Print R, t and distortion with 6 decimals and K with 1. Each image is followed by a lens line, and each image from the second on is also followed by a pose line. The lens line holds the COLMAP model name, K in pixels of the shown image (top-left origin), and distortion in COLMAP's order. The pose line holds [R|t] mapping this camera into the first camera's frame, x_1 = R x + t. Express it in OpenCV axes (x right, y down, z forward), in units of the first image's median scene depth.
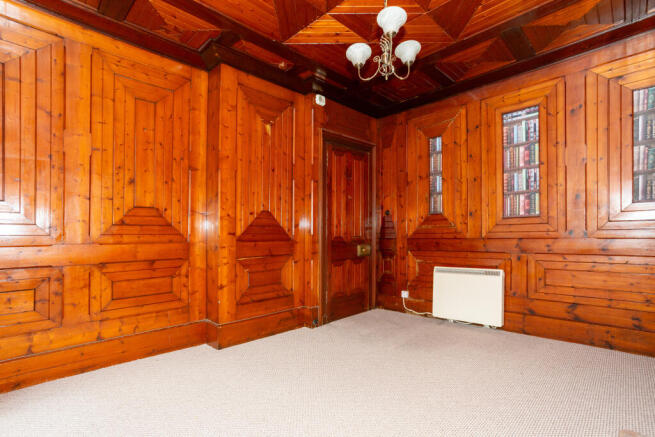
lens RADIAL K [[331.1, 0, 327.6], [0, 331.1, 224.5], [0, 0, 1]] dist [-0.003513, -0.000396]
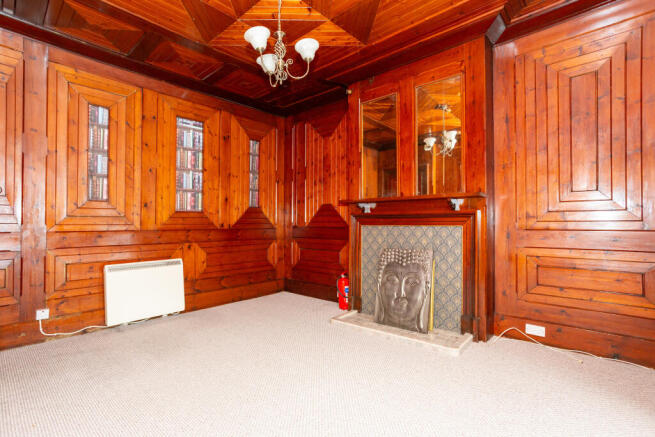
lens RADIAL K [[316.3, 0, 327.5], [0, 316.3, 218.5], [0, 0, 1]] dist [-0.000005, -0.000054]
pose [[-0.021124, 0.029212, 0.999350, -0.533446], [-0.025169, 0.999241, -0.029741, 0.022584], [-0.999460, -0.025781, -0.020373, 0.532729]]
